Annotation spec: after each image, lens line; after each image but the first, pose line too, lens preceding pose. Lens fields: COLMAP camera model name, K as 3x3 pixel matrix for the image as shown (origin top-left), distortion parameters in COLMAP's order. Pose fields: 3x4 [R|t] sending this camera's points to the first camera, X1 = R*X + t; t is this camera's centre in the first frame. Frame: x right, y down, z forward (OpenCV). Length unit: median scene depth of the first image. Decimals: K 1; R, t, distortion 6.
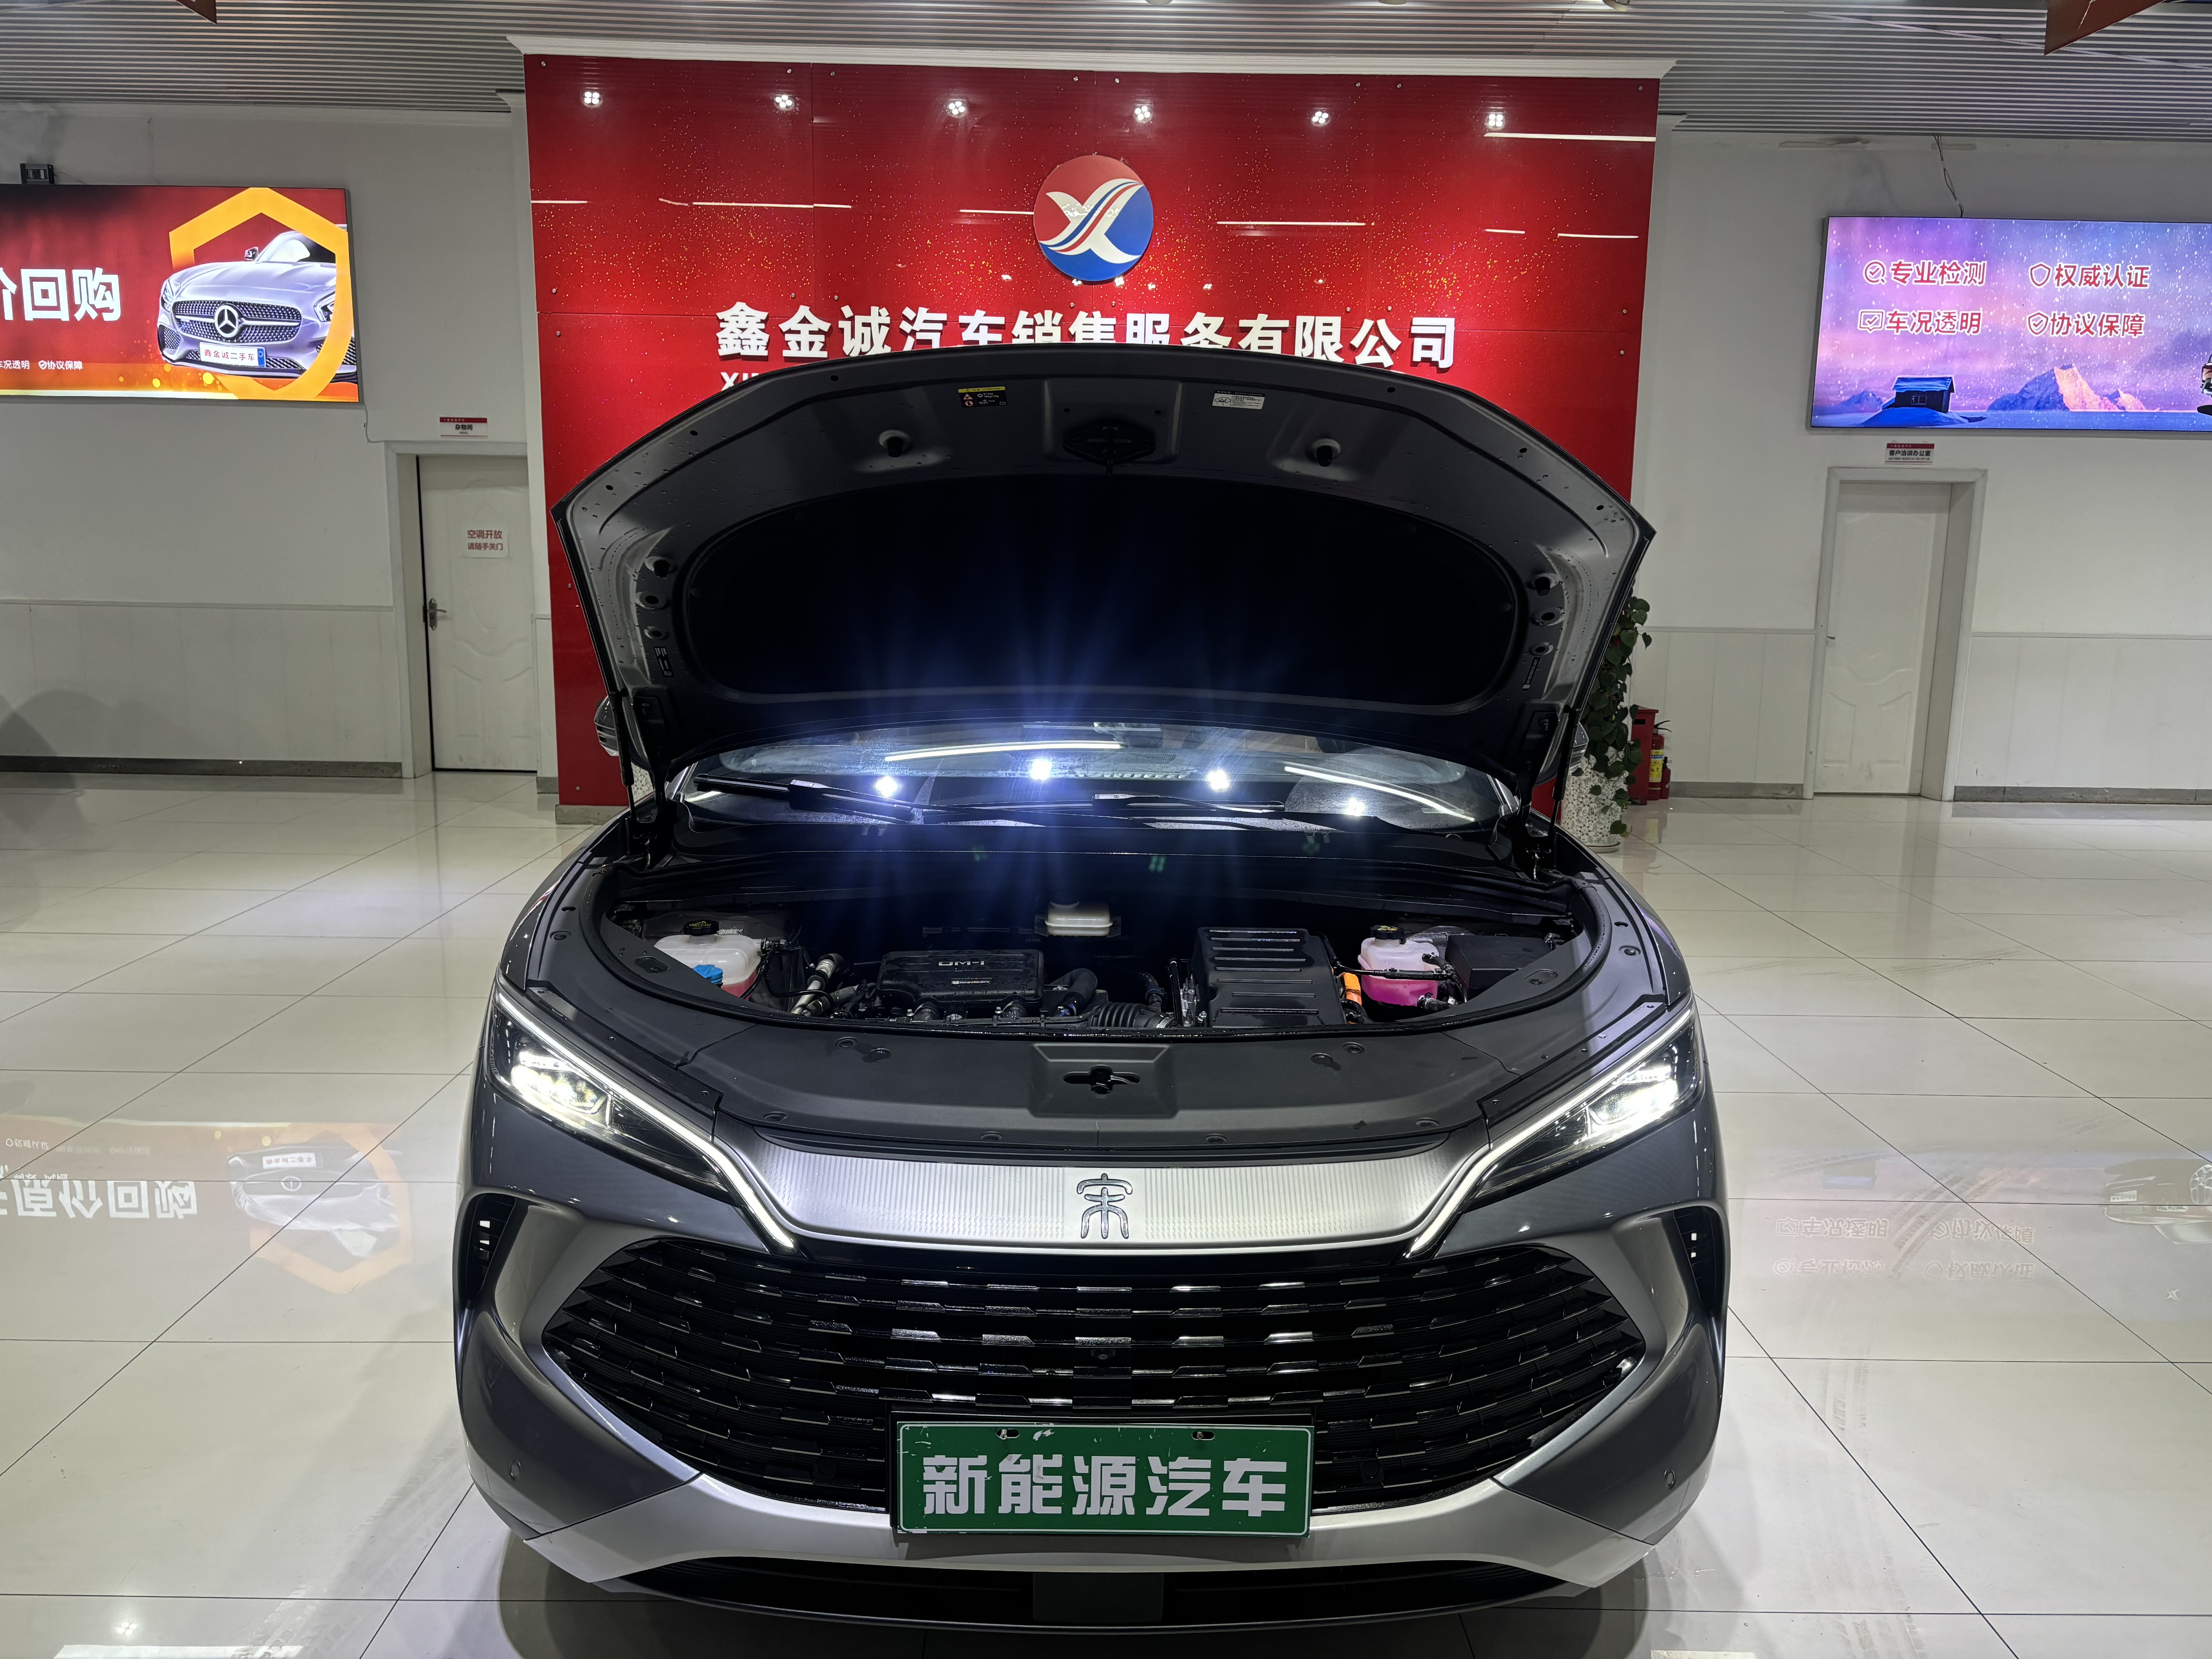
lens RADIAL K [[1669.0, 0, 1099.9], [0, 1669.0, 824.0], [0, 0, 1]] dist [0.055491, -0.058814]
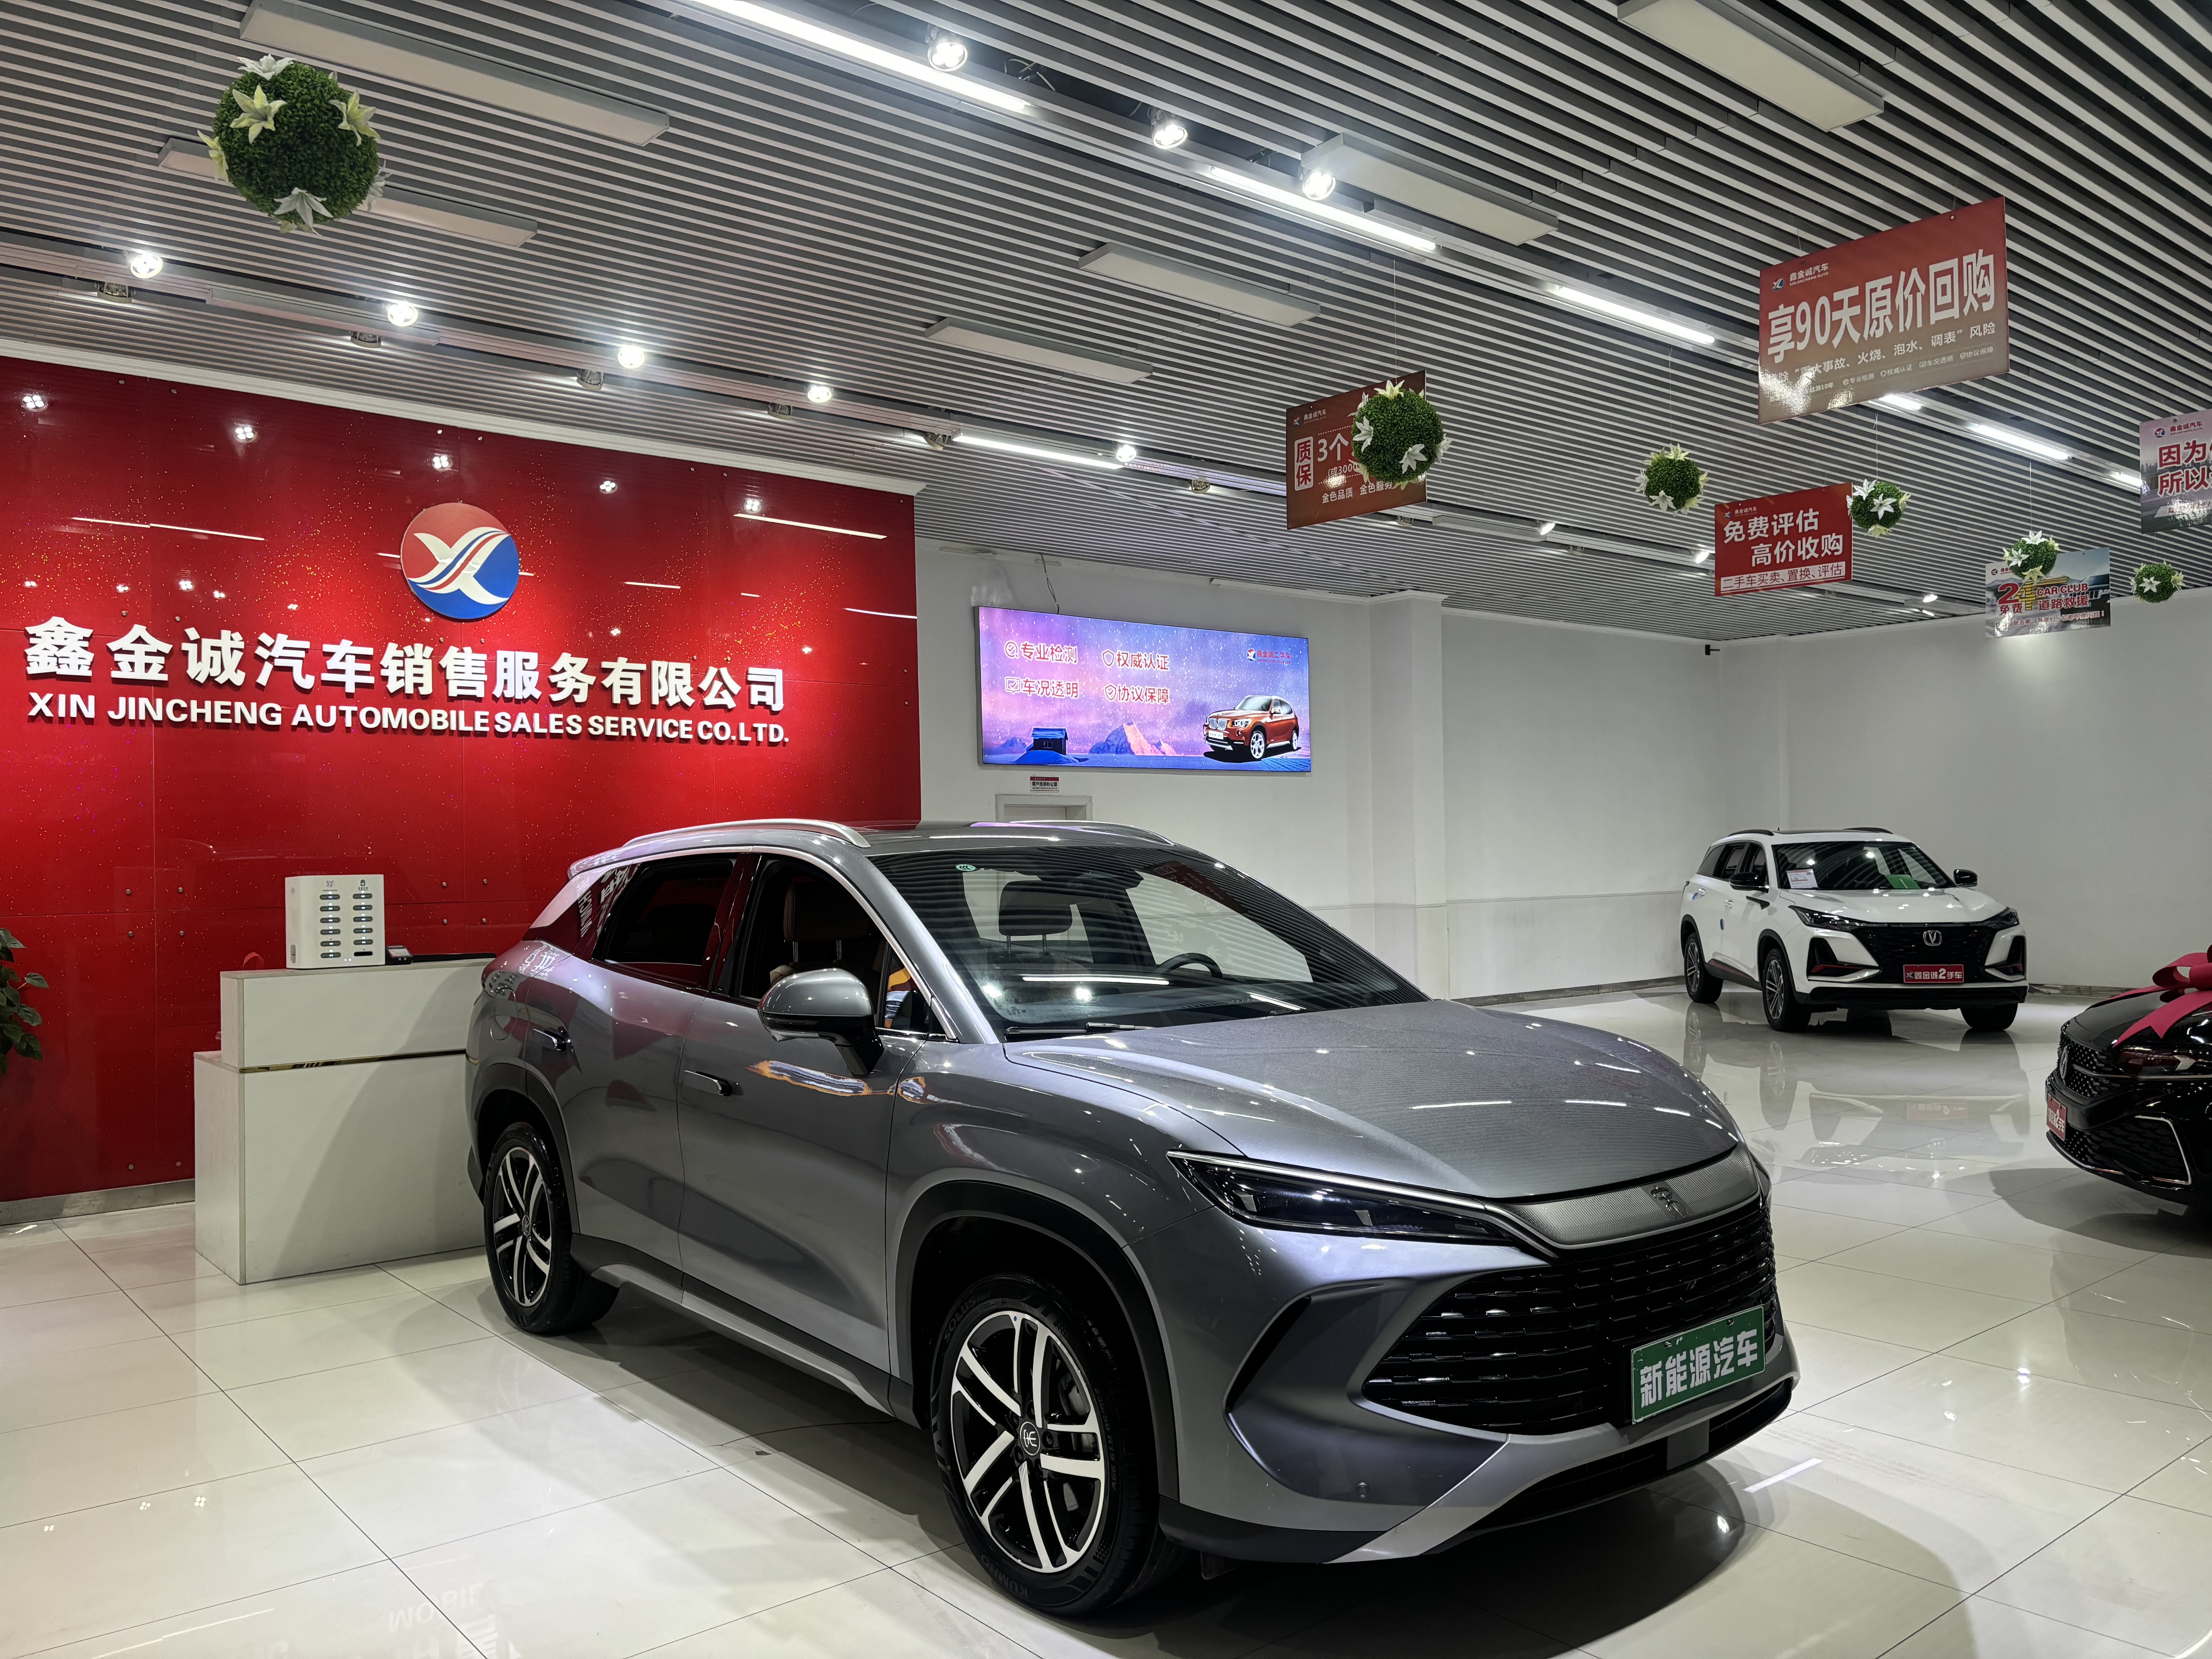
lens RADIAL K [[1666.9, 0, 1112.7], [0, 1666.9, 857.6], [0, 0, 1]] dist [0.051622, -0.066526]
pose [[0.772714, -0.029155, 0.634084, -0.306280], [0.139419, 0.982346, -0.124732, 0.003664], [-0.619253, 0.184785, 0.763138, -0.004661]]
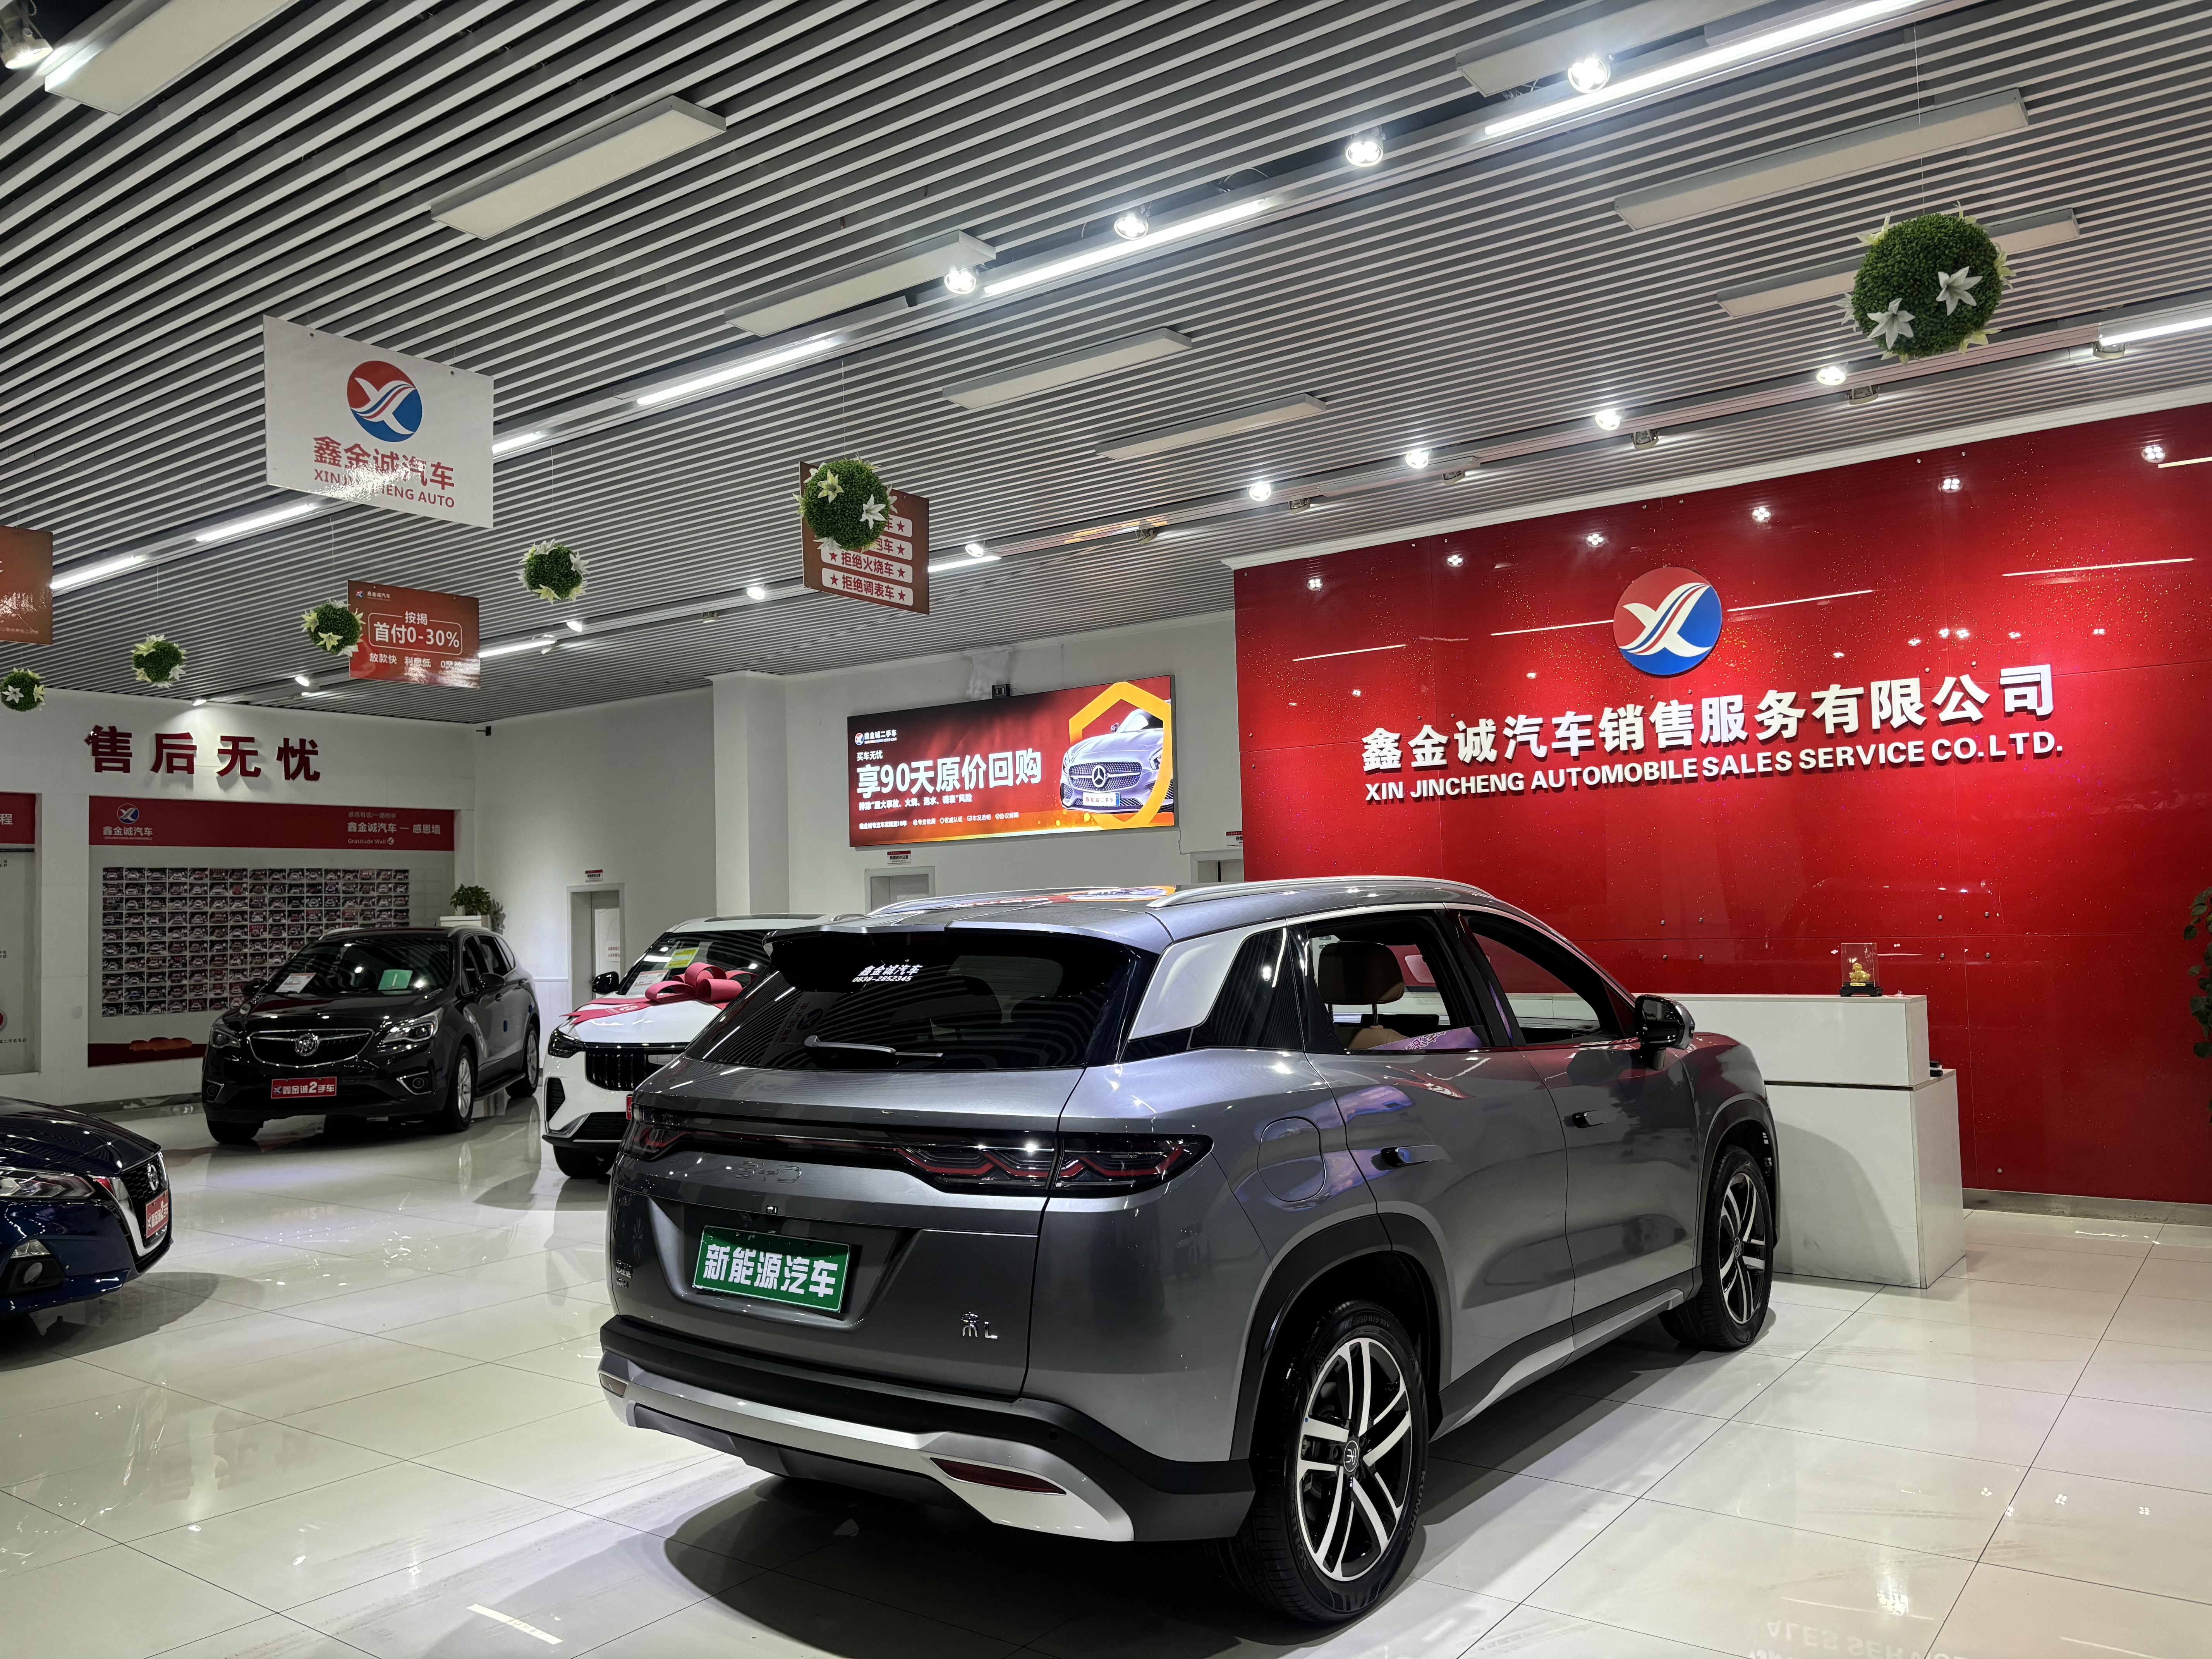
lens RADIAL K [[1654.7, 0, 1099.8], [0, 1654.7, 858.7], [0, 0, 1]] dist [0.065676, -0.072521]
pose [[0.796522, -0.056948, -0.601921, 0.305368], [-0.066827, 0.981162, -0.181261, 0.016559], [0.600905, 0.184603, 0.777712, -0.048665]]
